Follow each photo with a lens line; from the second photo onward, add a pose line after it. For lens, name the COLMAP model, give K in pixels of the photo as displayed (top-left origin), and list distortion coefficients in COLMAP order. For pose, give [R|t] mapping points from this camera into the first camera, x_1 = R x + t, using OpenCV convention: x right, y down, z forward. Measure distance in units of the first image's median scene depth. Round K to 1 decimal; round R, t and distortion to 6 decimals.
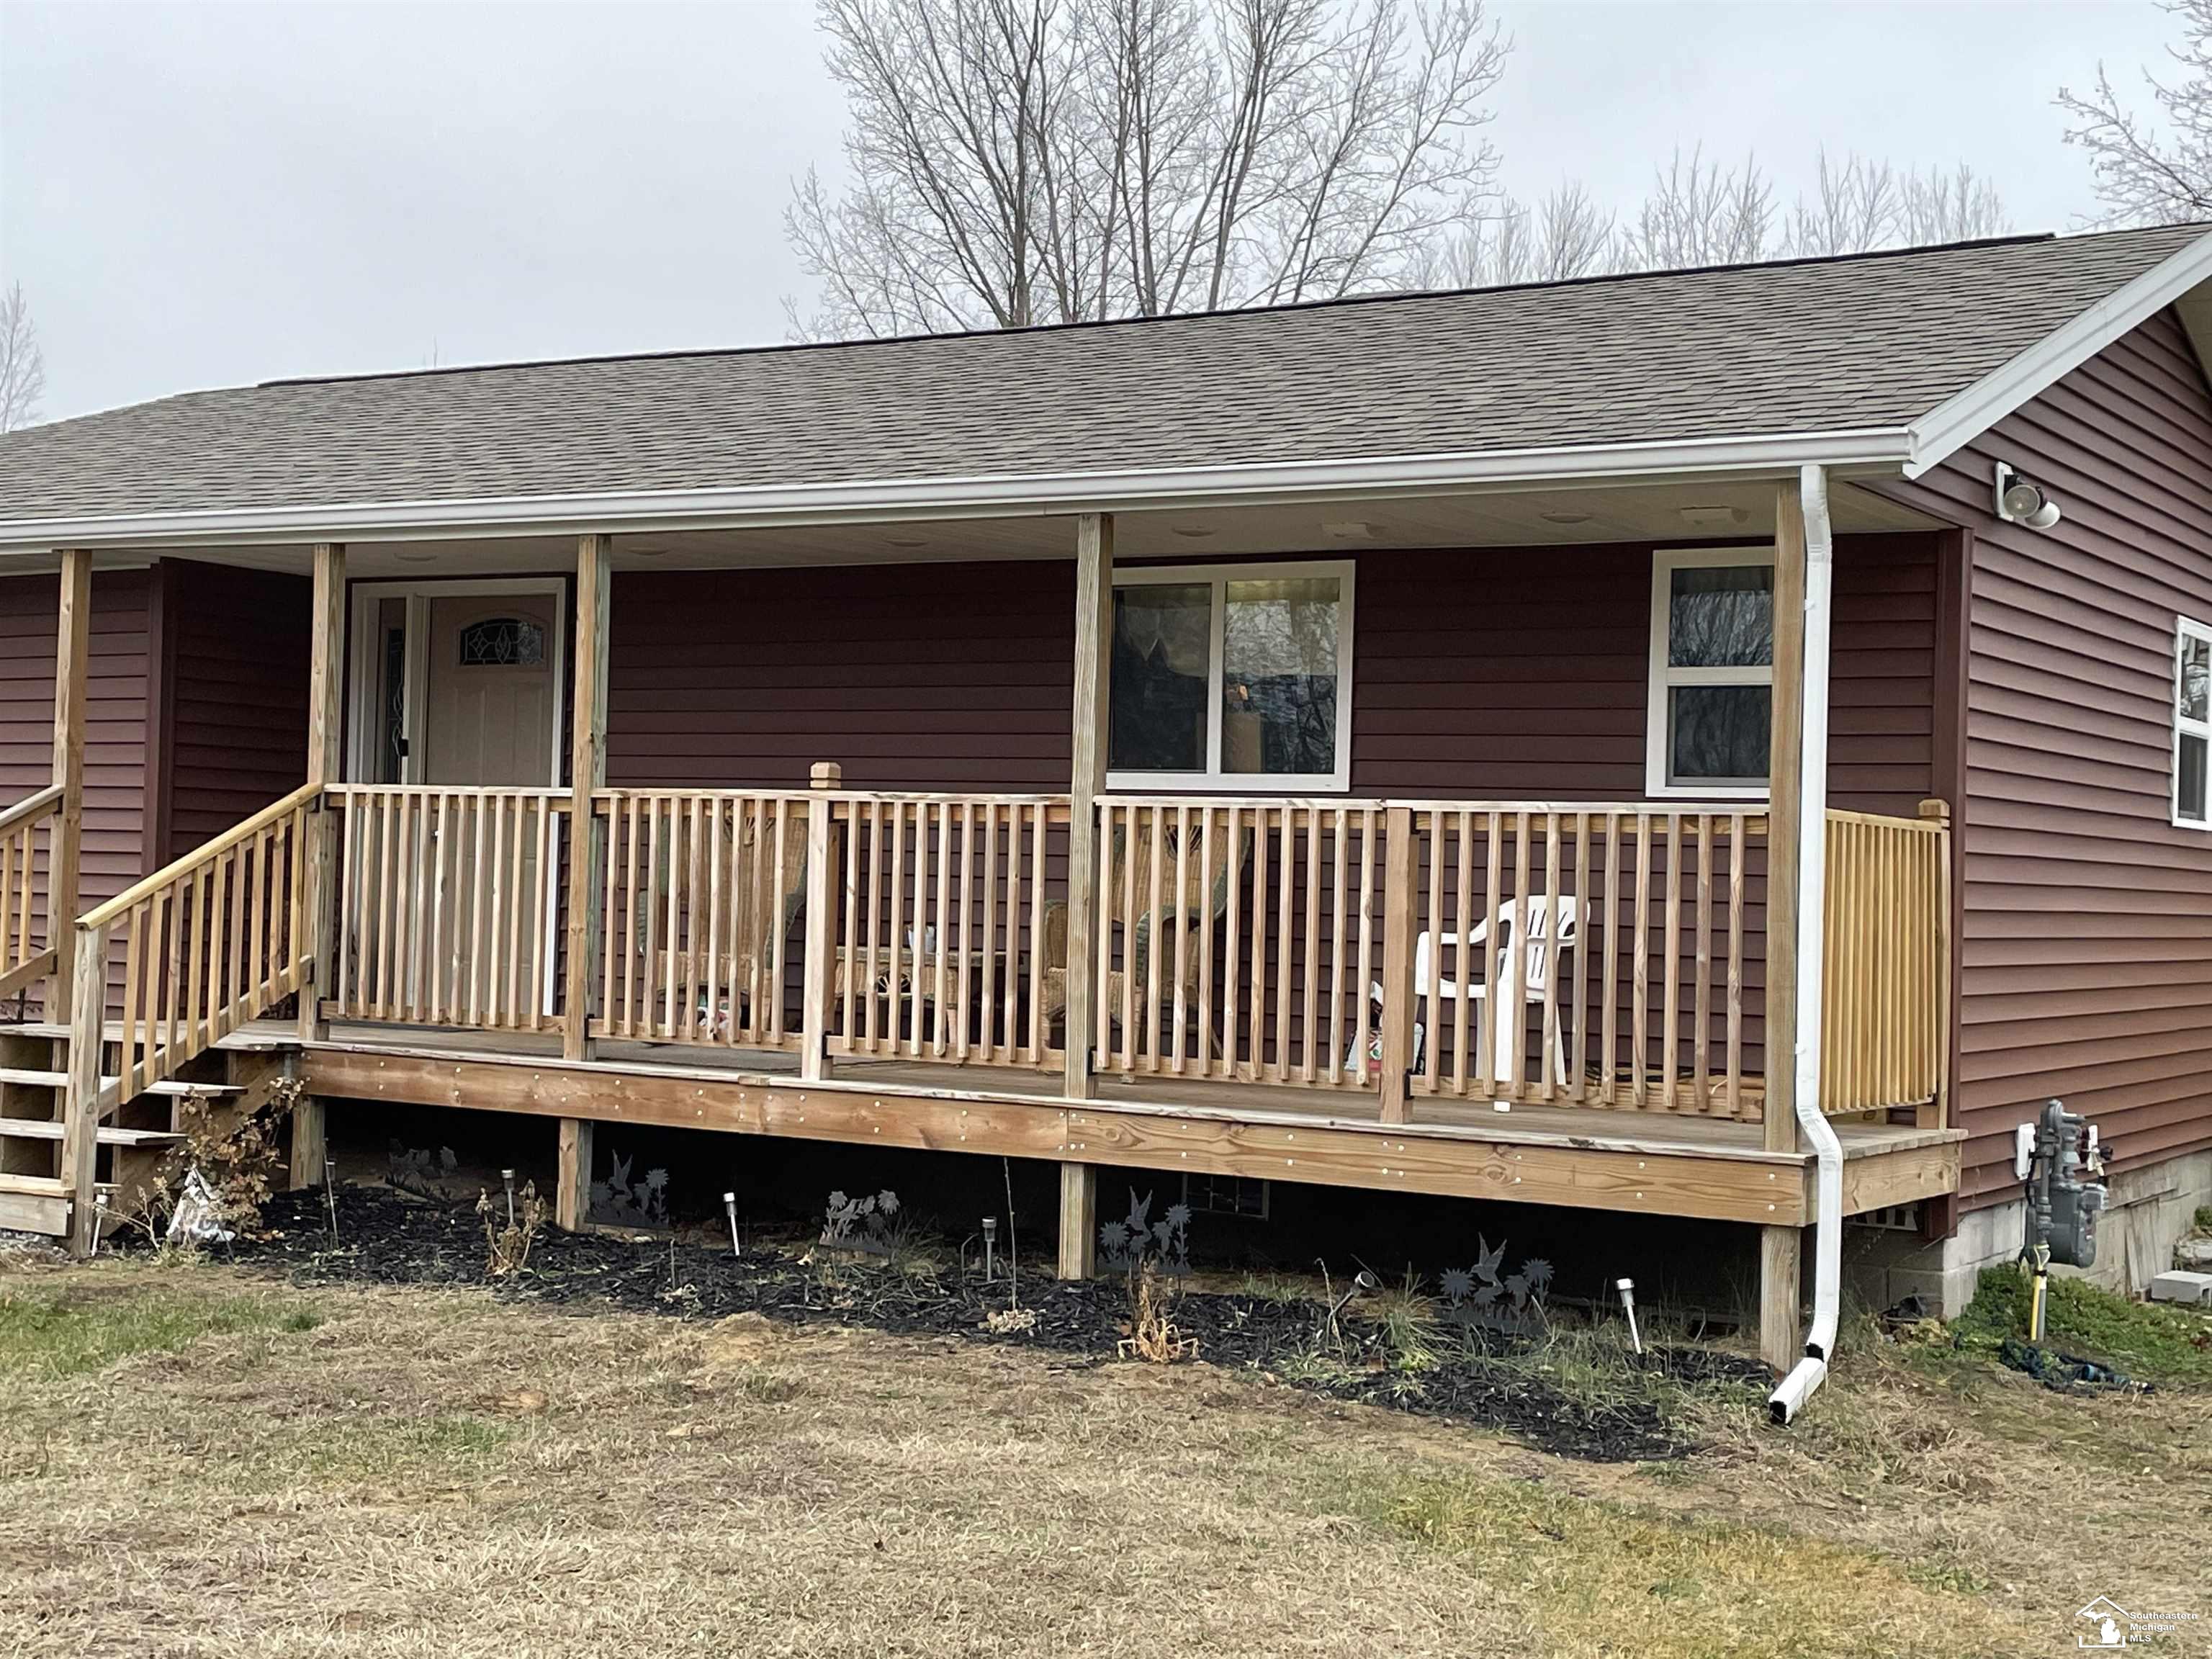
lens RADIAL K [[3051.5, 0, 1080.5], [0, 3051.5, 794.8], [0, 0, 1]] dist [0.154916, -0.332220]
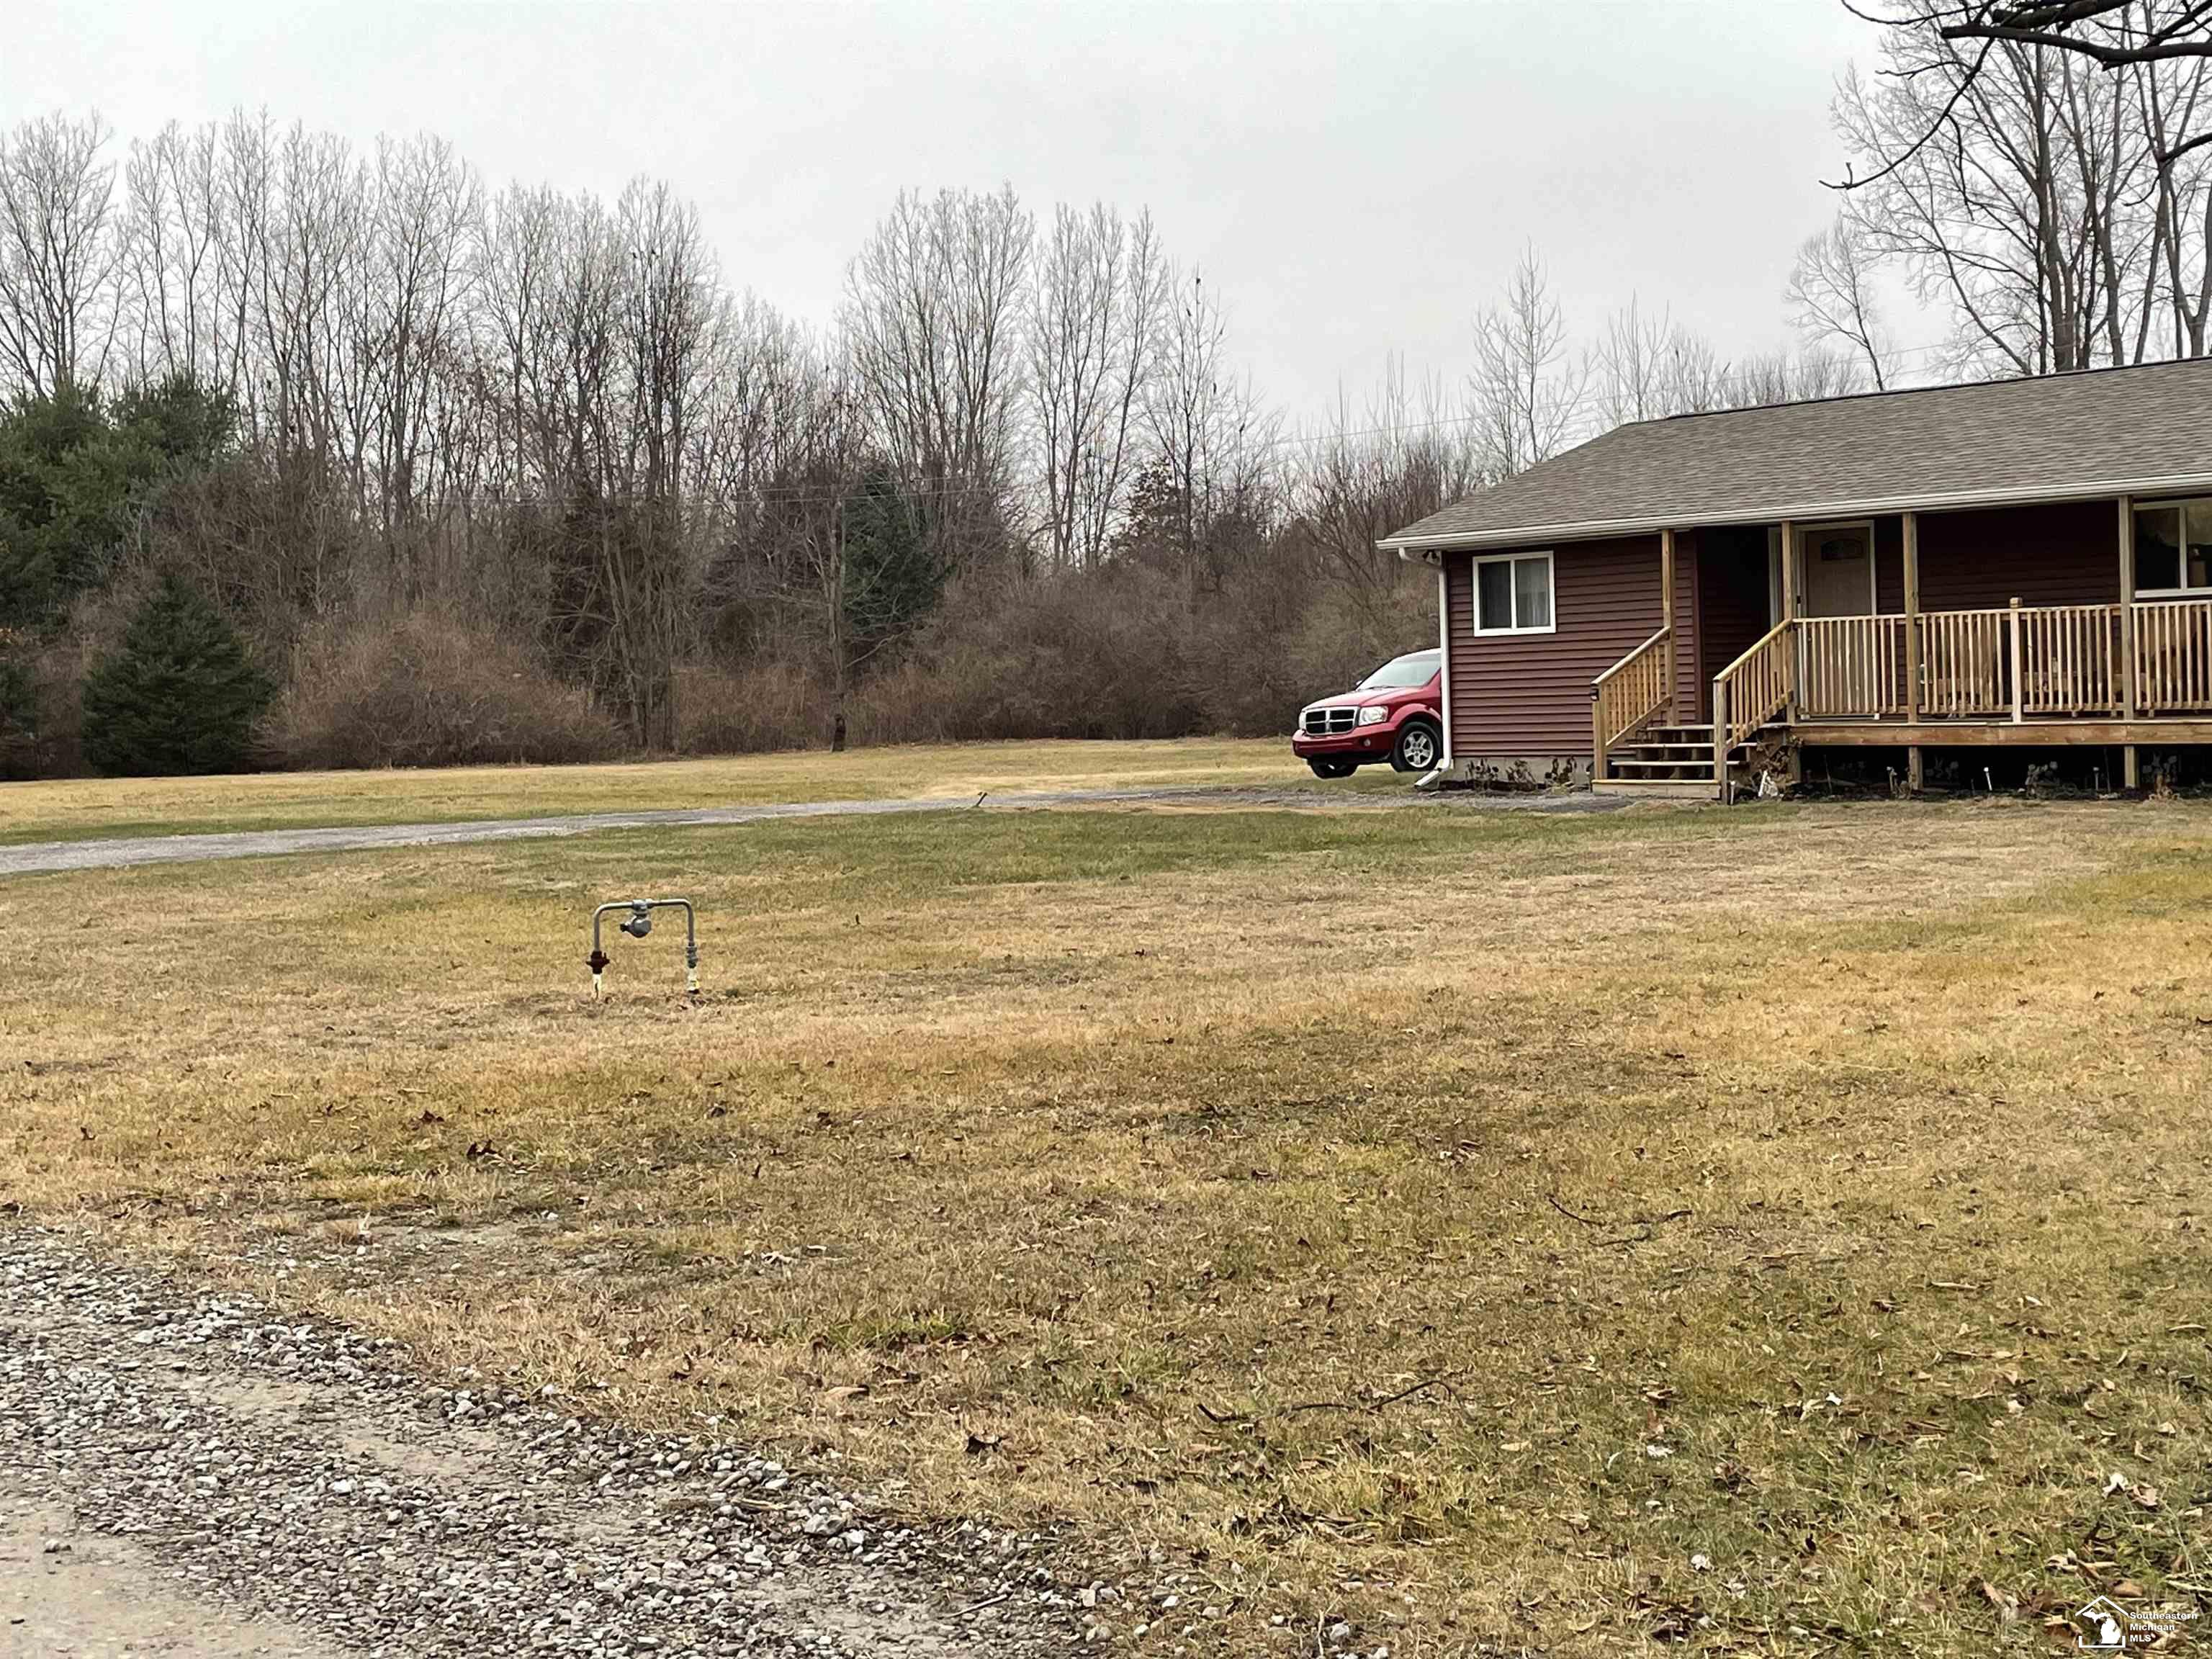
lens RADIAL K [[3051.5, 0, 1080.5], [0, 3051.5, 794.8], [0, 0, 1]] dist [0.154916, -0.332220]
pose [[0.946305, -0.050280, -0.319343, -0.008071], [0.070757, 0.996093, 0.052841, -0.037916], [0.315438, -0.072600, 0.946165, -1.685723]]
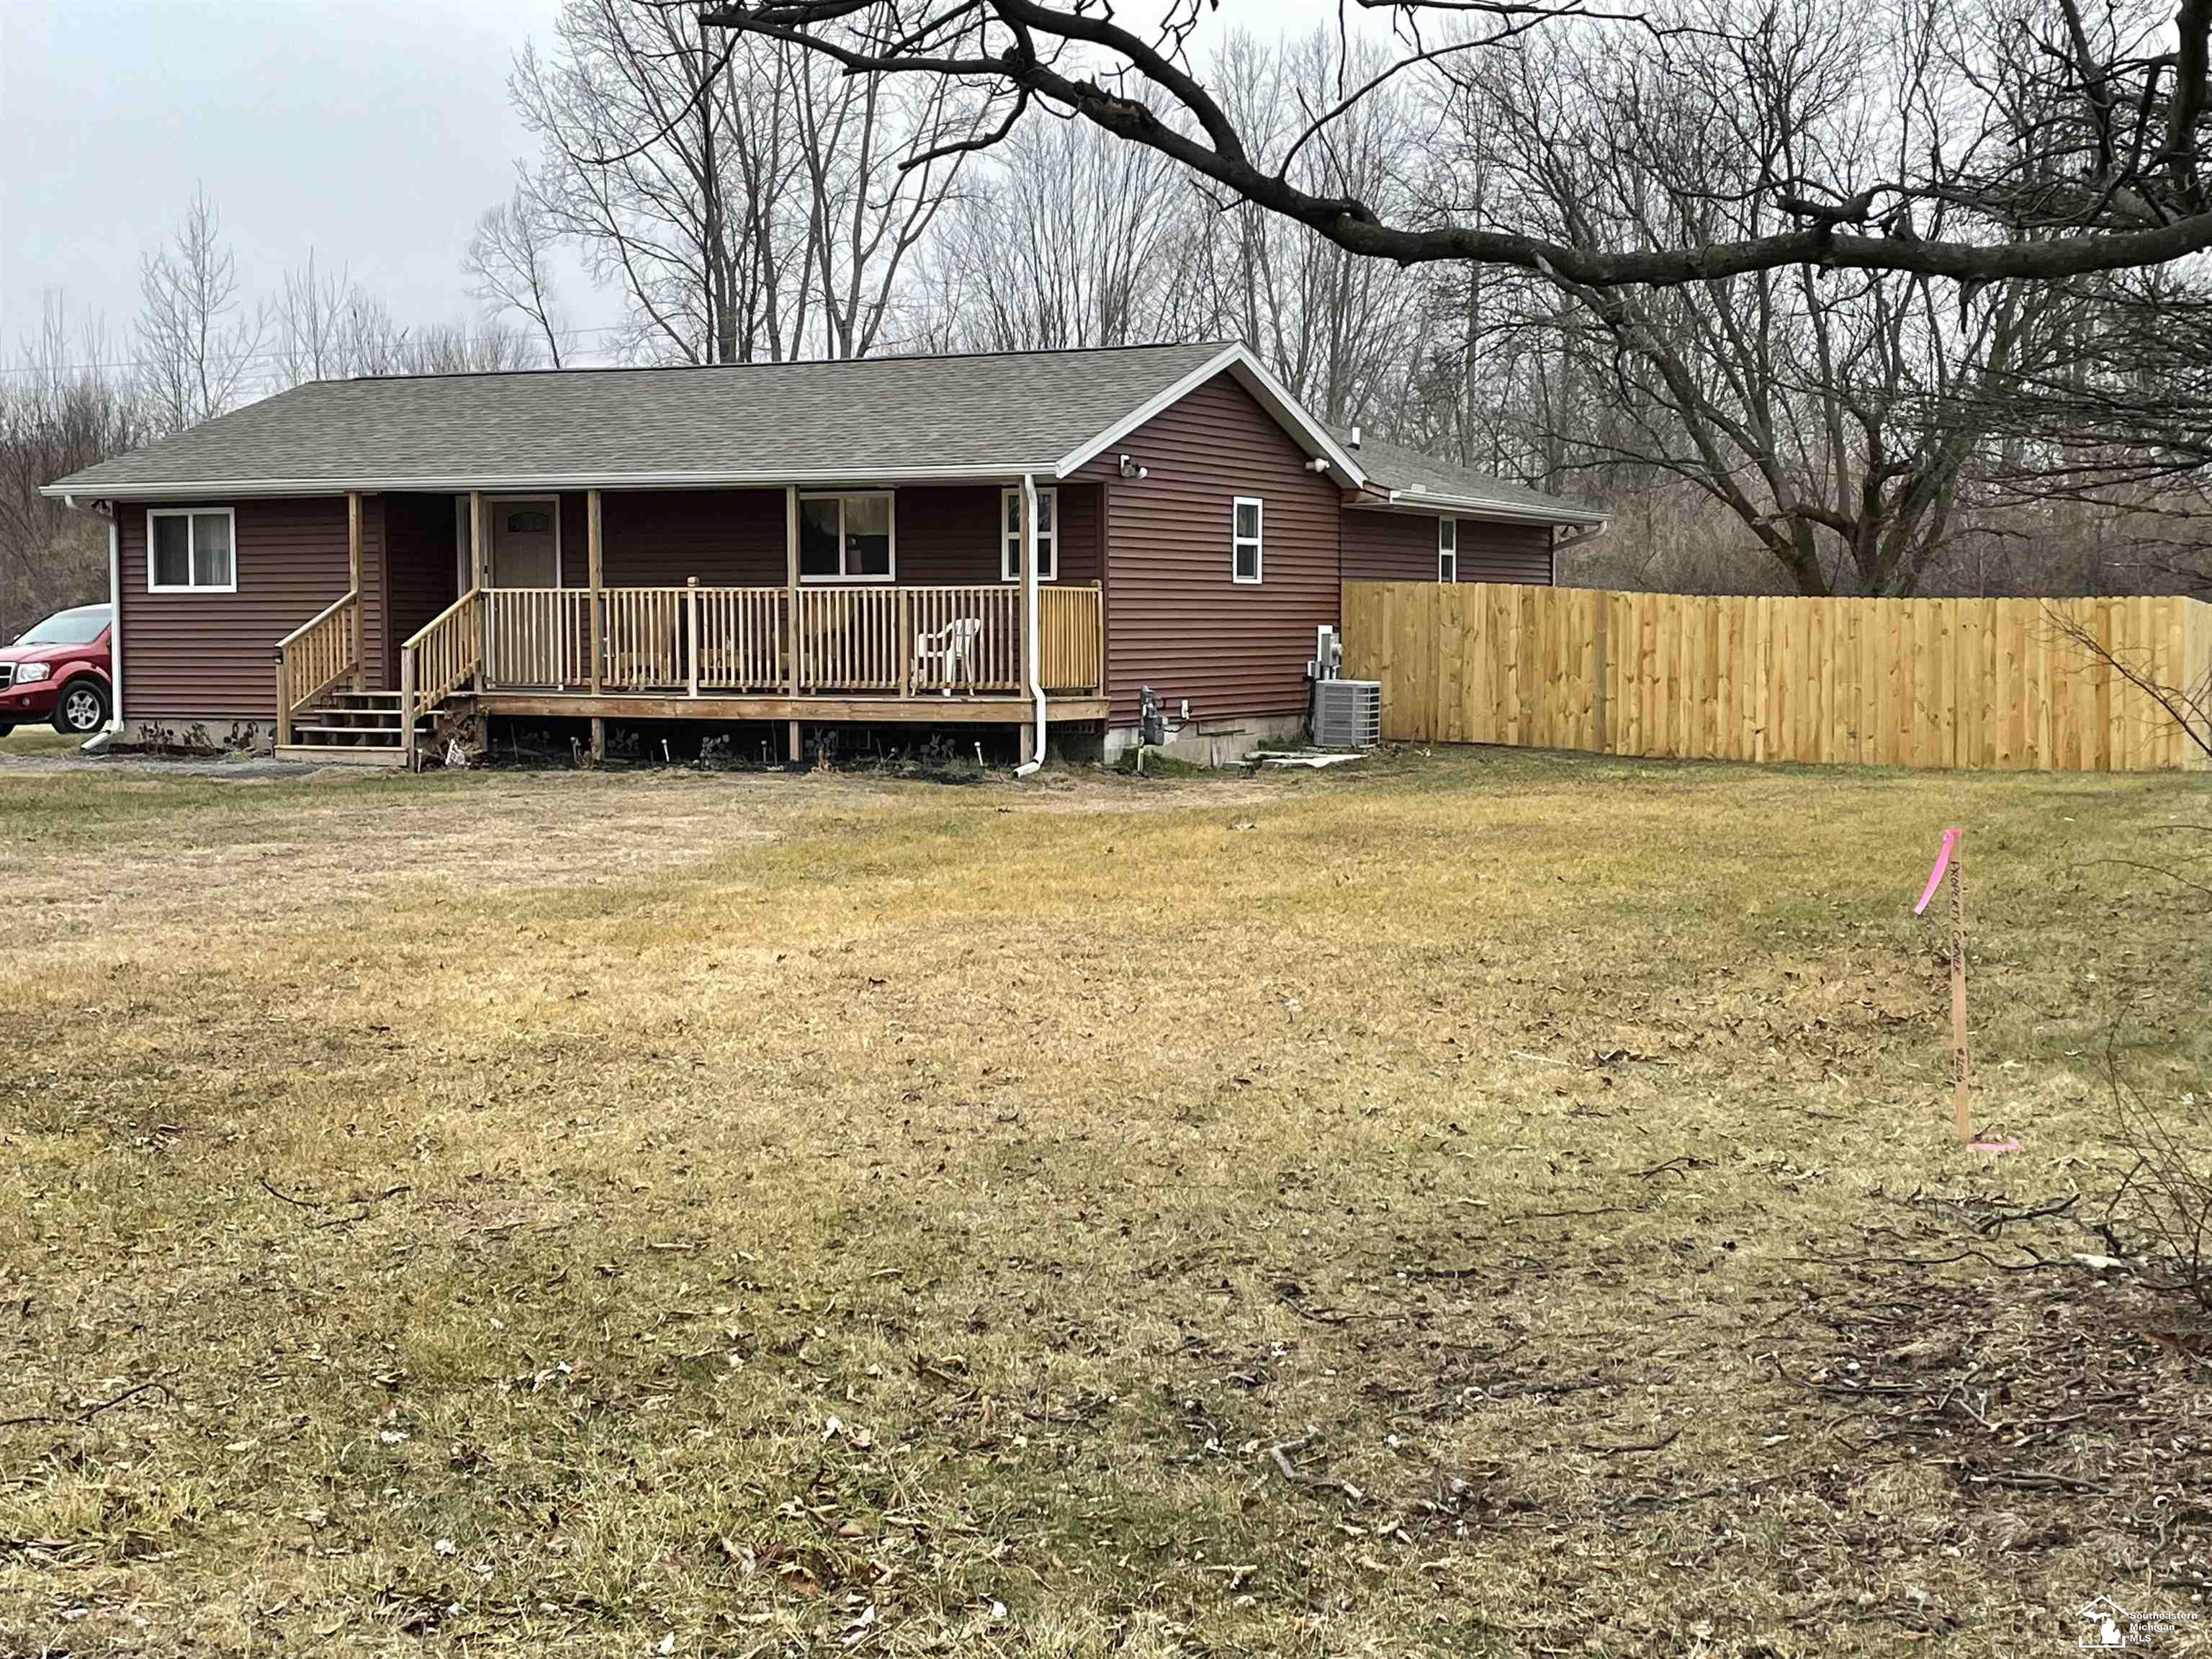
lens RADIAL K [[3051.5, 0, 1080.5], [0, 3051.5, 794.8], [0, 0, 1]] dist [0.154916, -0.332220]
pose [[0.994329, -0.038381, 0.099182, -0.020247], [0.029943, 0.995914, 0.085200, -0.038470], [-0.102047, -0.081747, 0.991415, -1.678599]]
